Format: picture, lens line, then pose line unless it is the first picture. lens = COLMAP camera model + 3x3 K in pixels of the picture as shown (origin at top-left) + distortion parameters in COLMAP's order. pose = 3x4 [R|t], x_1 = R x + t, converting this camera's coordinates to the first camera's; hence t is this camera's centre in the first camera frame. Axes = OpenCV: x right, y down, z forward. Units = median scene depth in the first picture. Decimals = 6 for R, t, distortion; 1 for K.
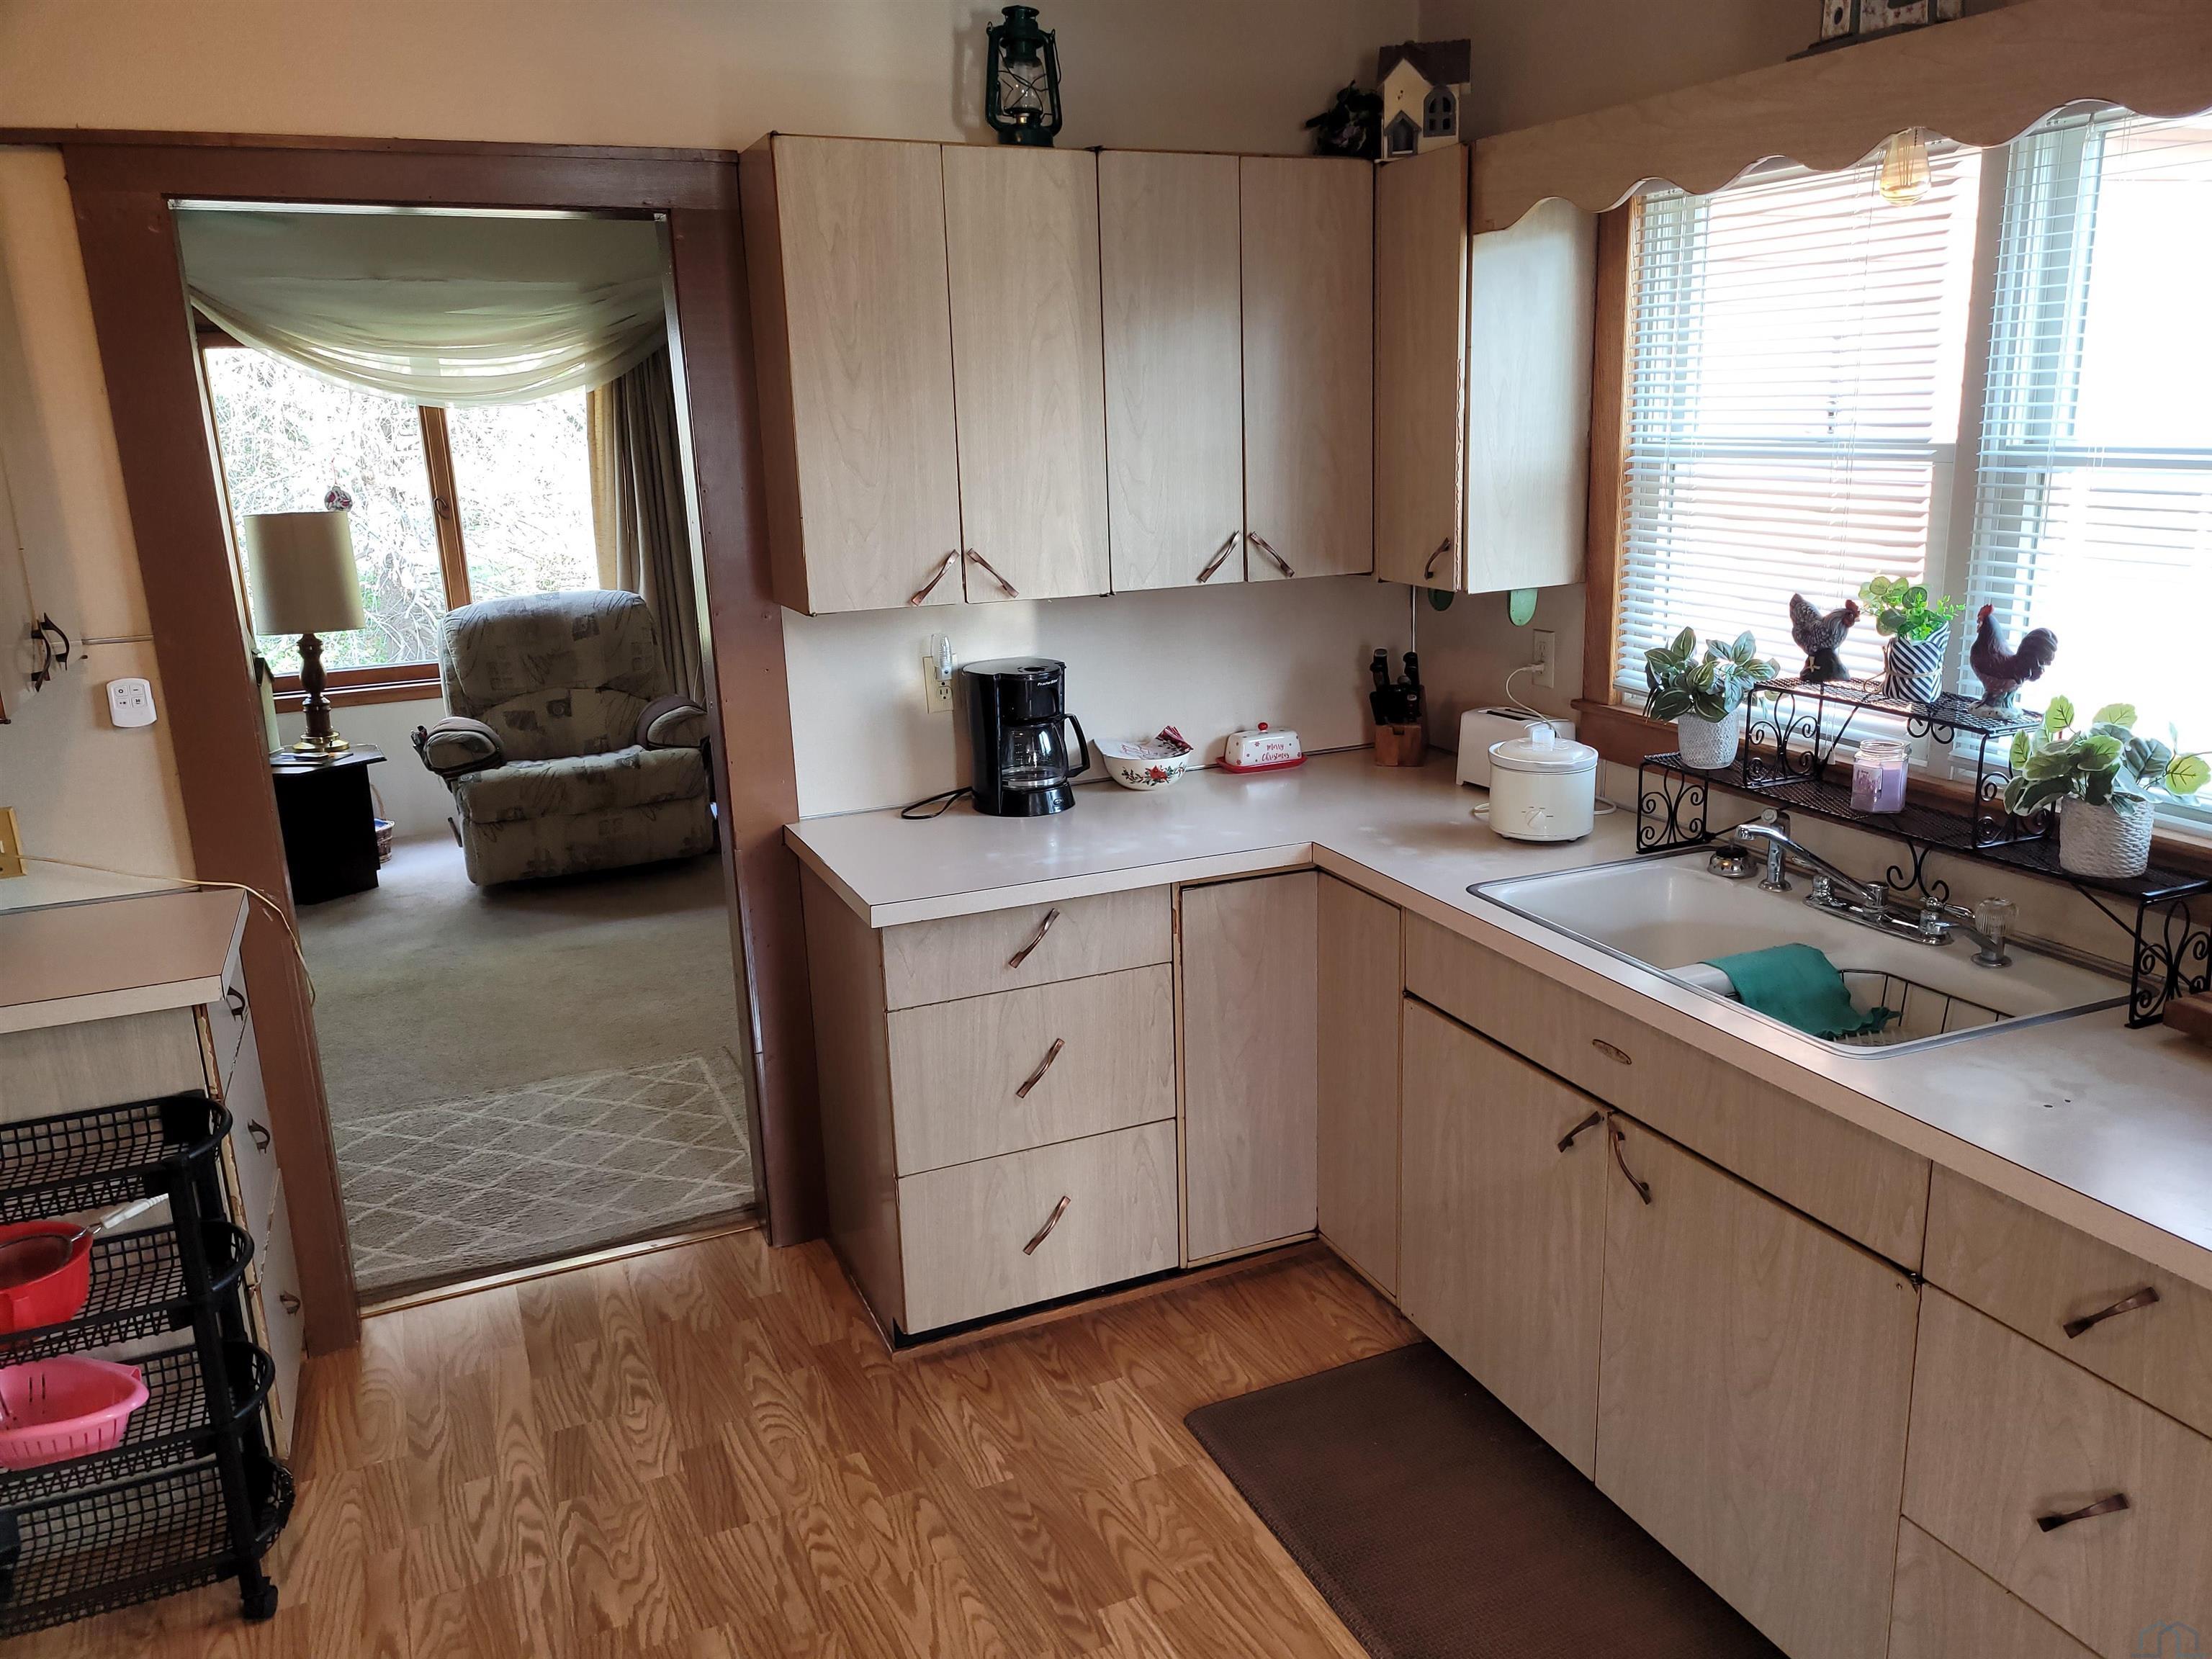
lens RADIAL K [[1654.9, 0, 1106.0], [0, 1654.9, 829.5], [0, 0, 1]] dist [0.070805, -0.066370]
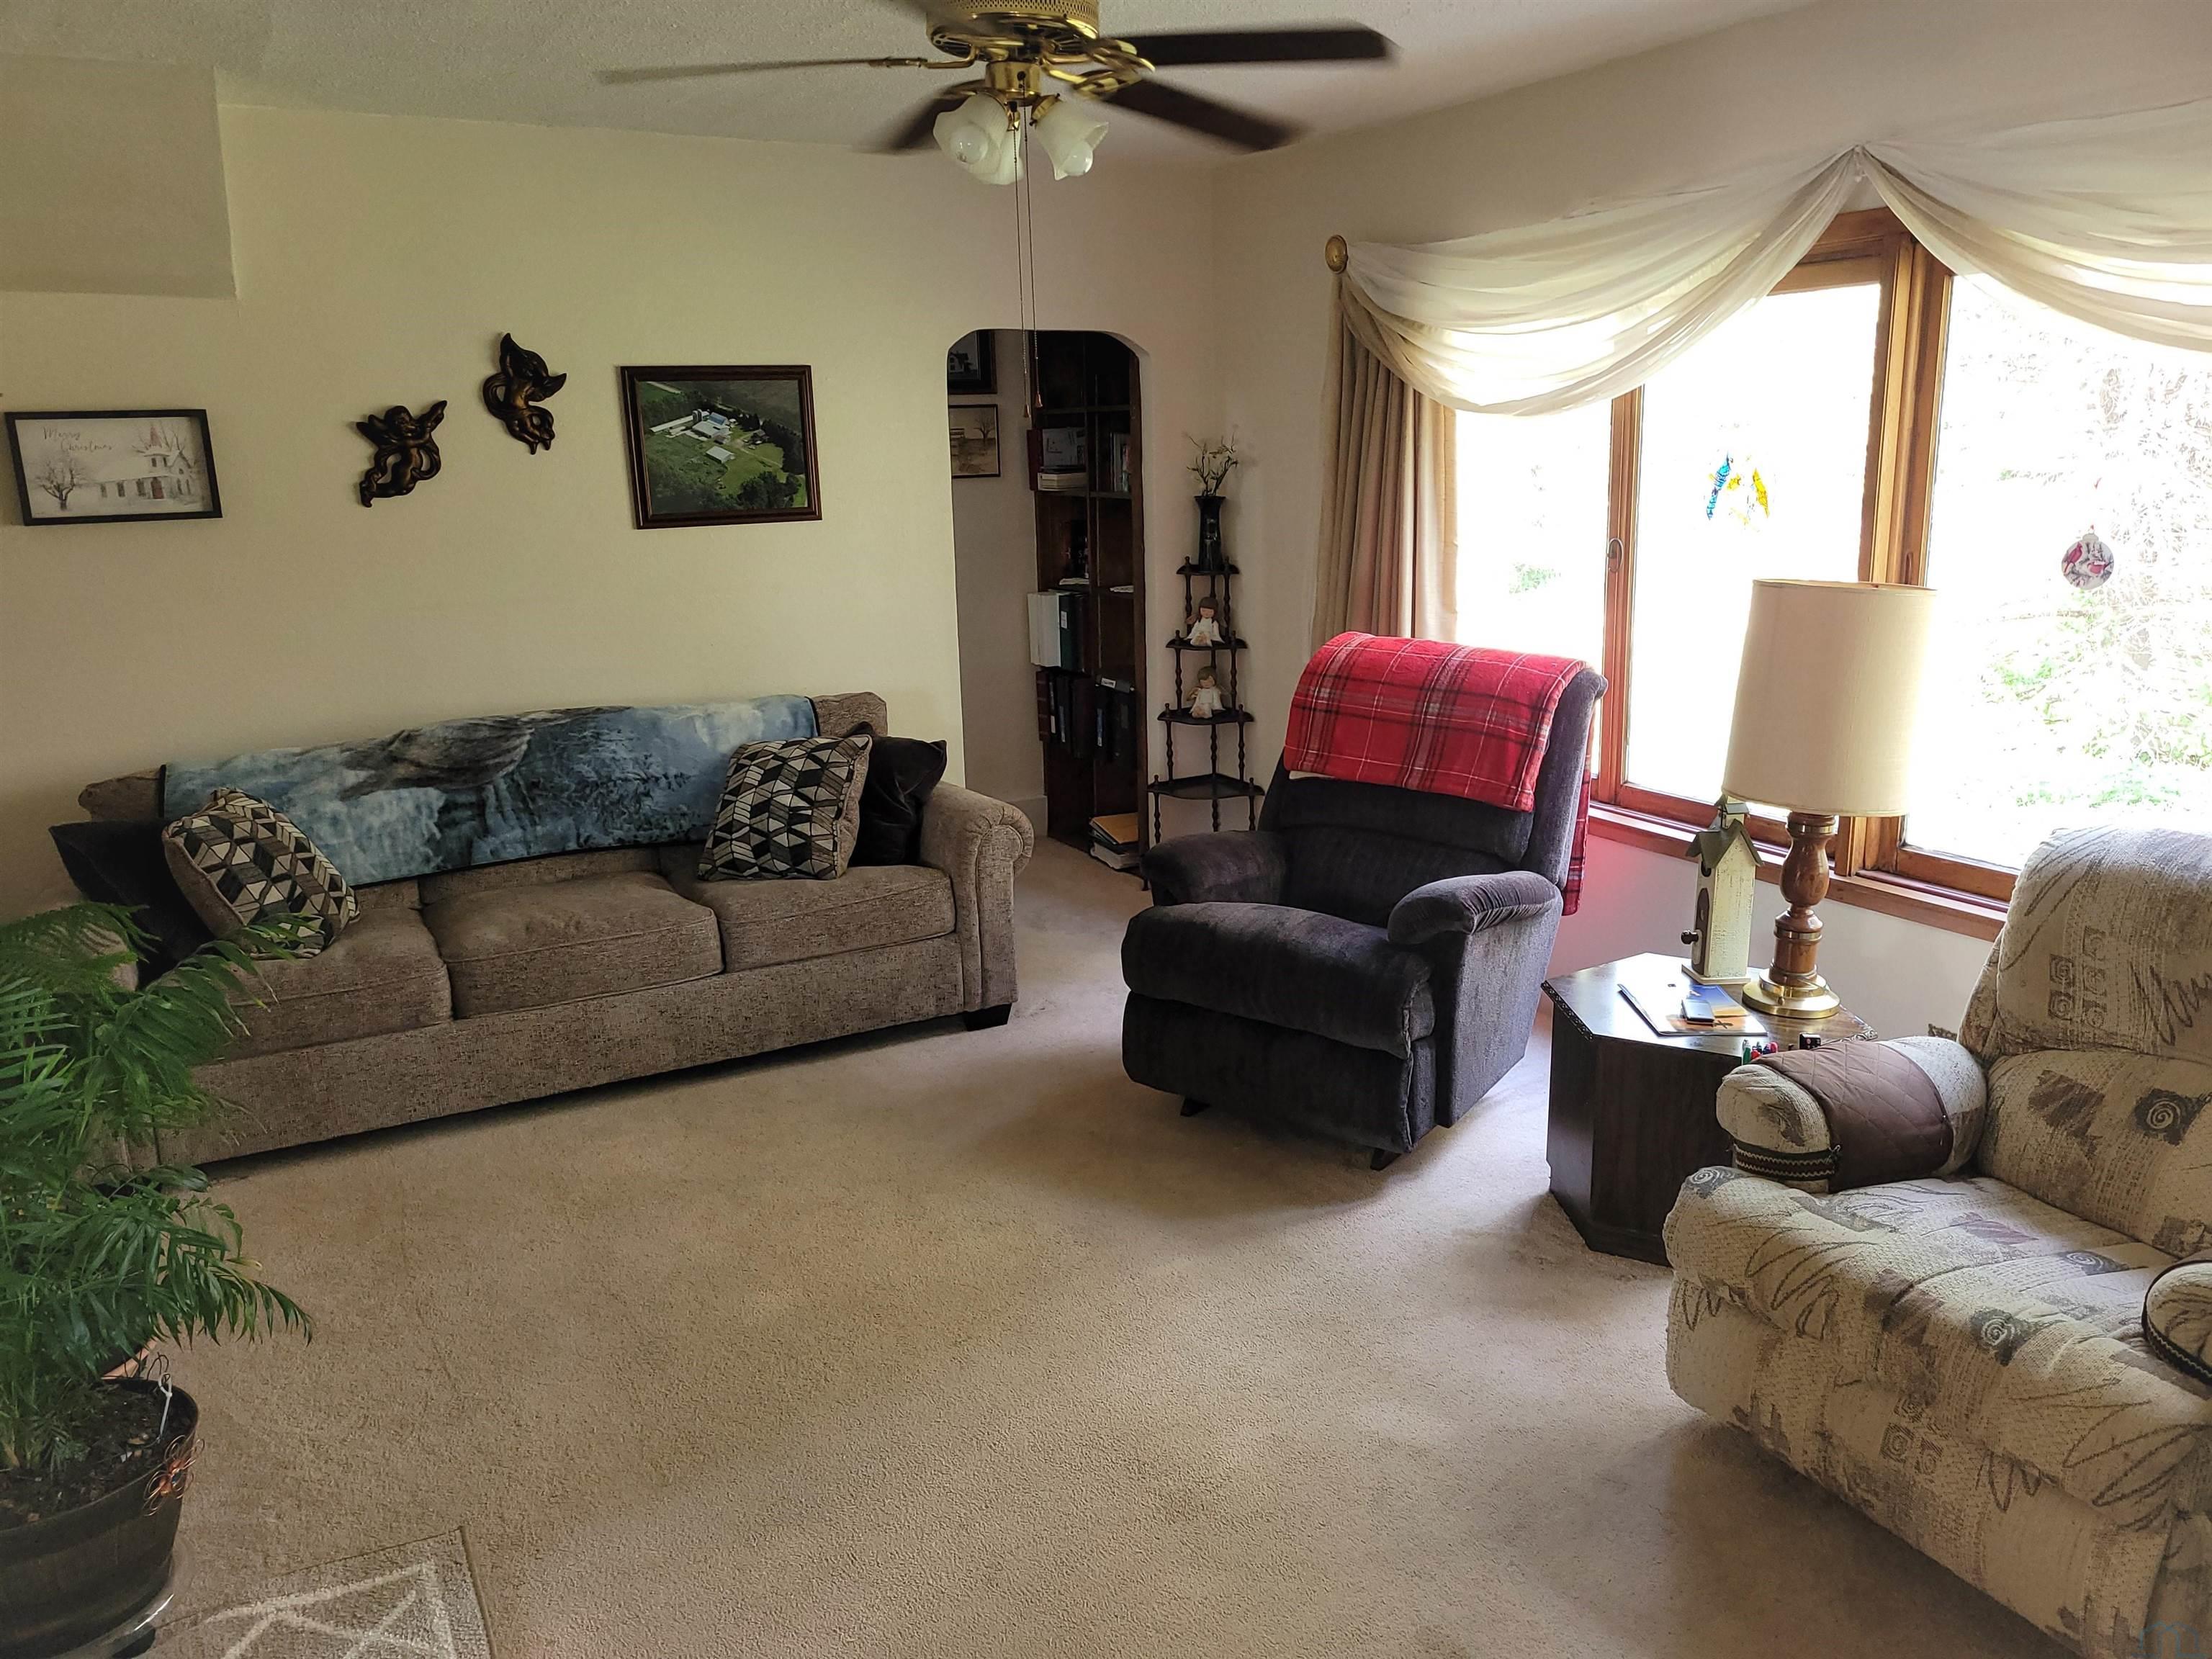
lens RADIAL K [[1654.9, 0, 1106.0], [0, 1654.9, 829.5], [0, 0, 1]] dist [0.070805, -0.066370]
pose [[0.082714, 0.253925, -0.963681, 0.039372], [-0.225470, 0.946689, 0.230095, -0.234771], [0.970732, 0.198249, 0.135557, 0.912309]]
